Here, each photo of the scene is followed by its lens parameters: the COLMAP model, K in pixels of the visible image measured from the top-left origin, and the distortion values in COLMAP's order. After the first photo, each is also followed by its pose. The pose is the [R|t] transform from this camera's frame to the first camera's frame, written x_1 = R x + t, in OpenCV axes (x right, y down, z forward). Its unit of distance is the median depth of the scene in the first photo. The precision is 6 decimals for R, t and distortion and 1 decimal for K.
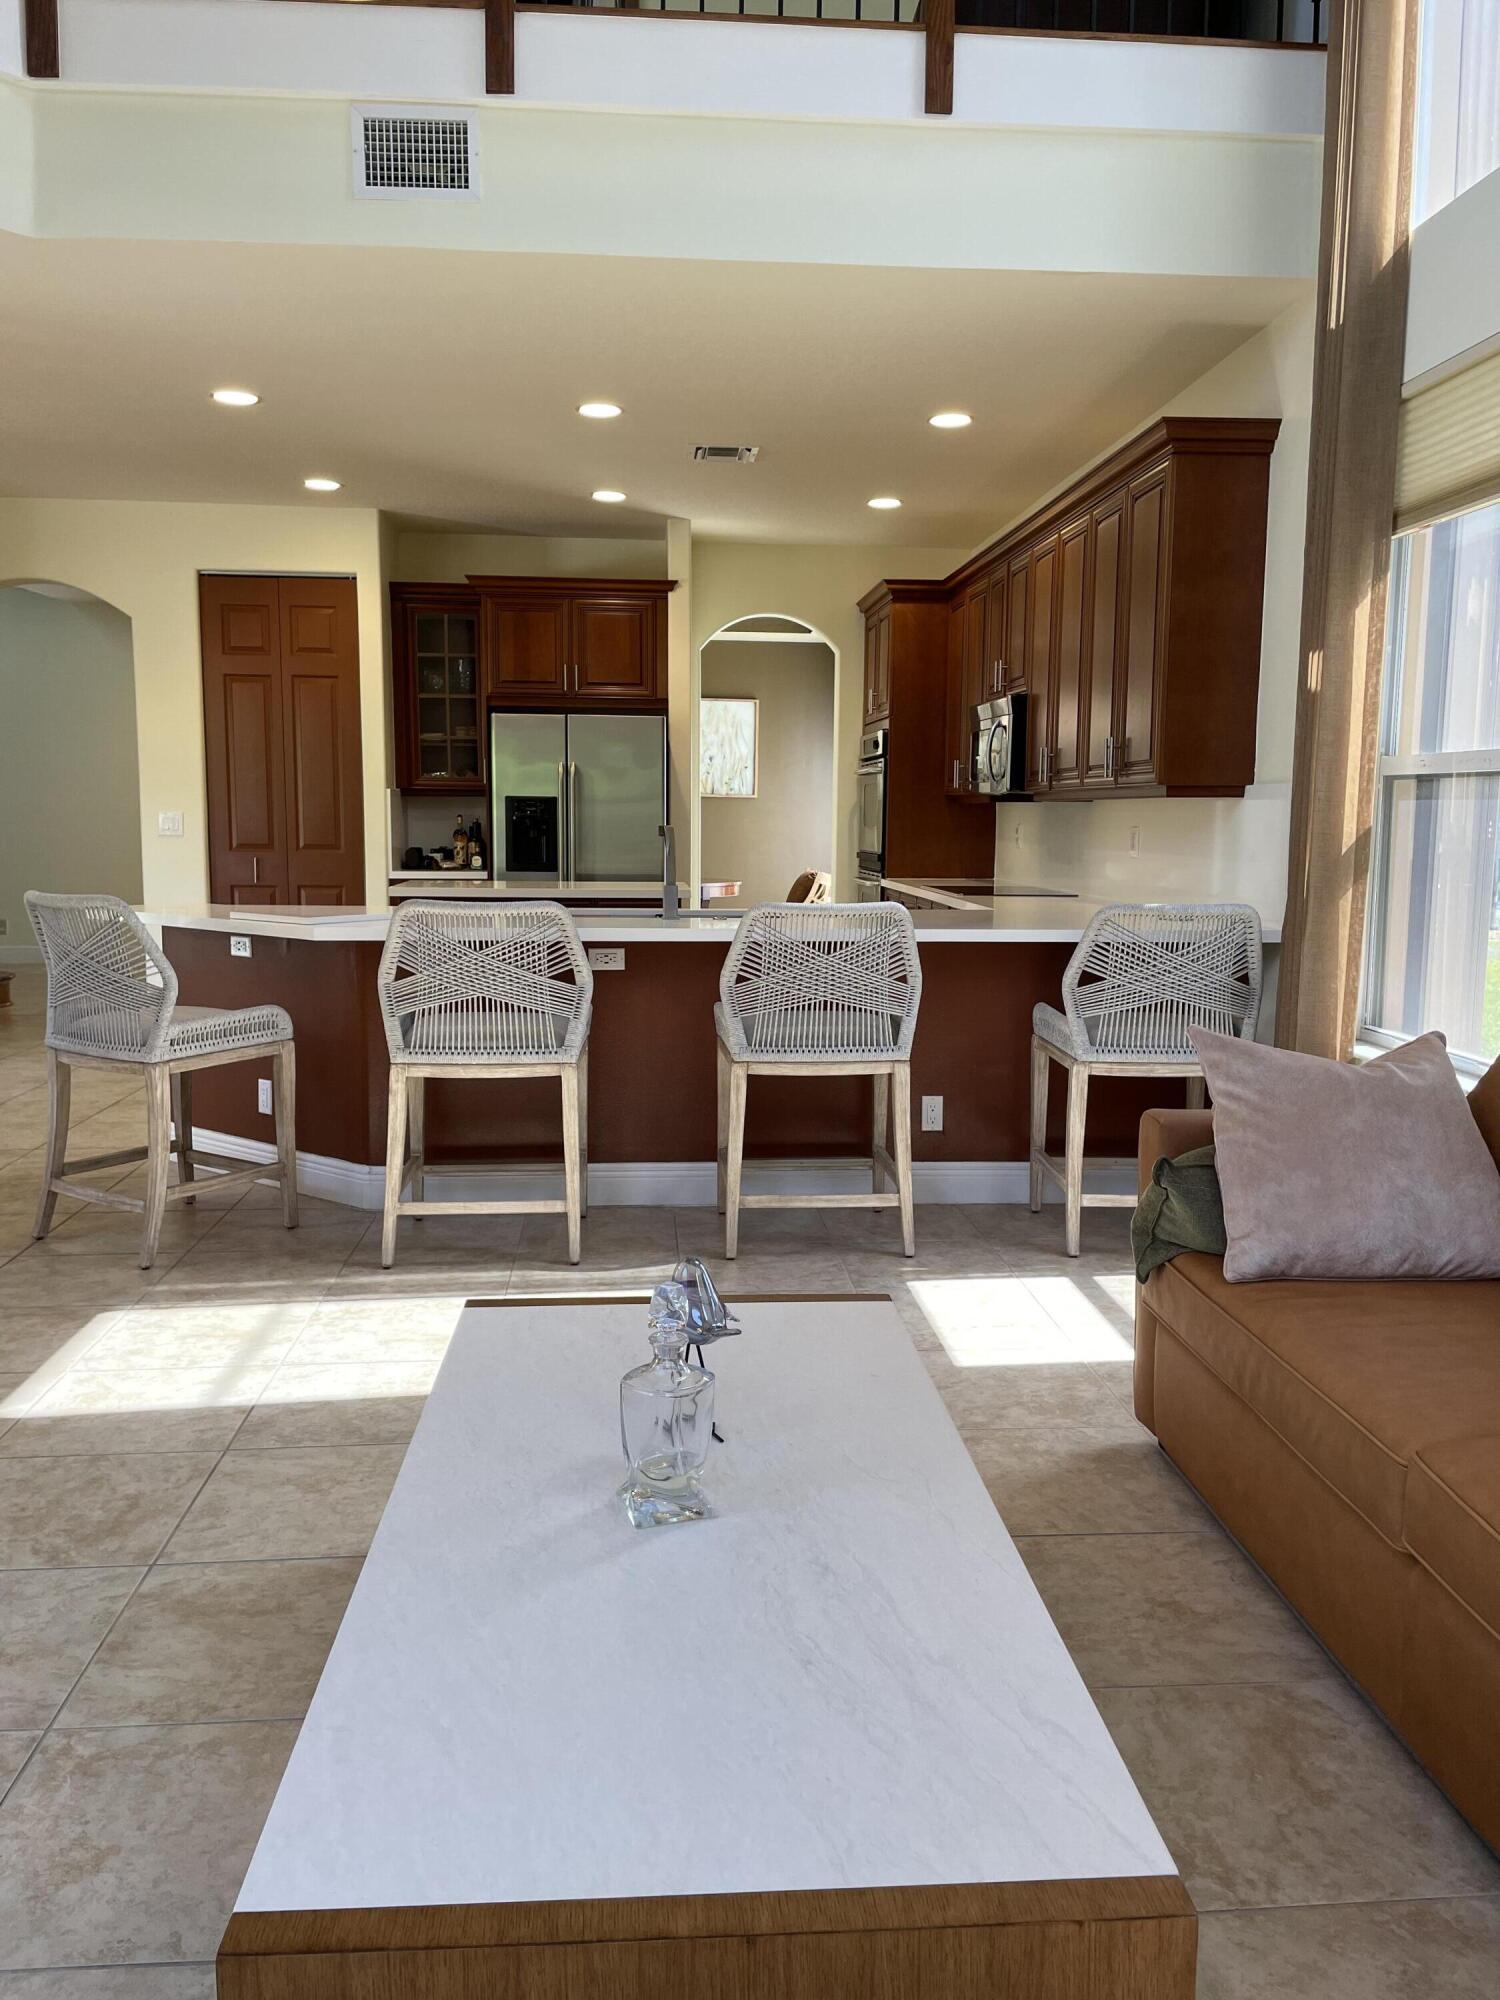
lens RADIAL K [[1523.2, 0, 757.1], [0, 1523.2, 997.1], [0, 0, 1]] dist [0.050935, -0.021345]
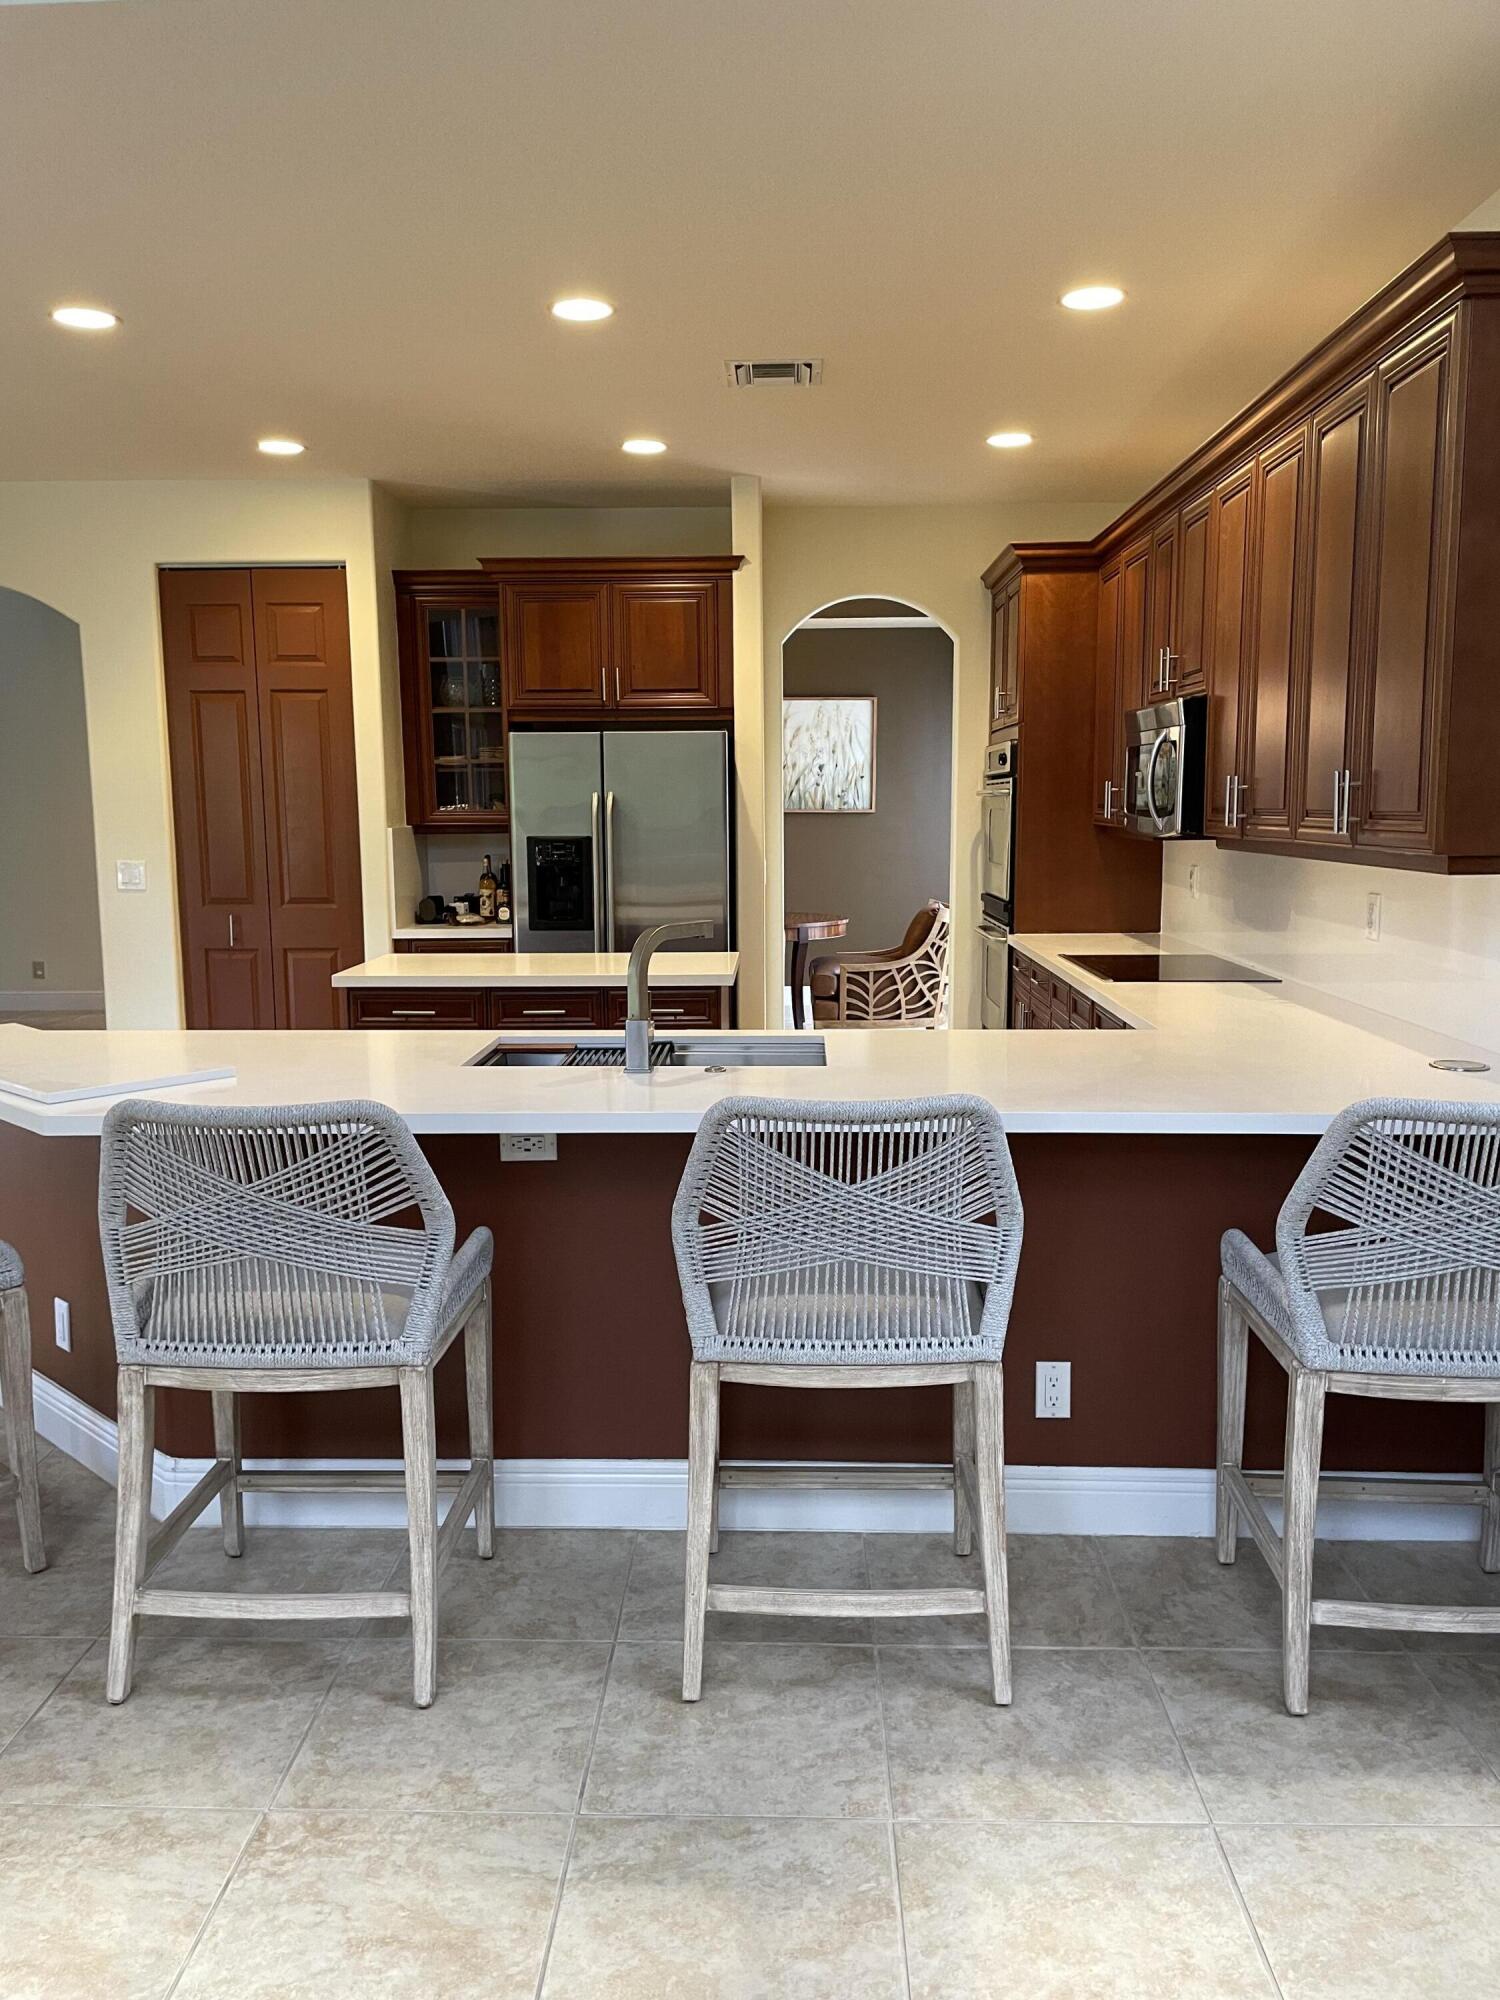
lens RADIAL K [[1523.2, 0, 741.5], [0, 1523.2, 1006.4], [0, 0, 1]] dist [0.050935, -0.021345]
pose [[0.993270, -0.001319, -0.115811, 0.037238], [0.002937, 0.999900, 0.013803, -0.053435], [0.115781, -0.014050, 0.993175, 0.222886]]
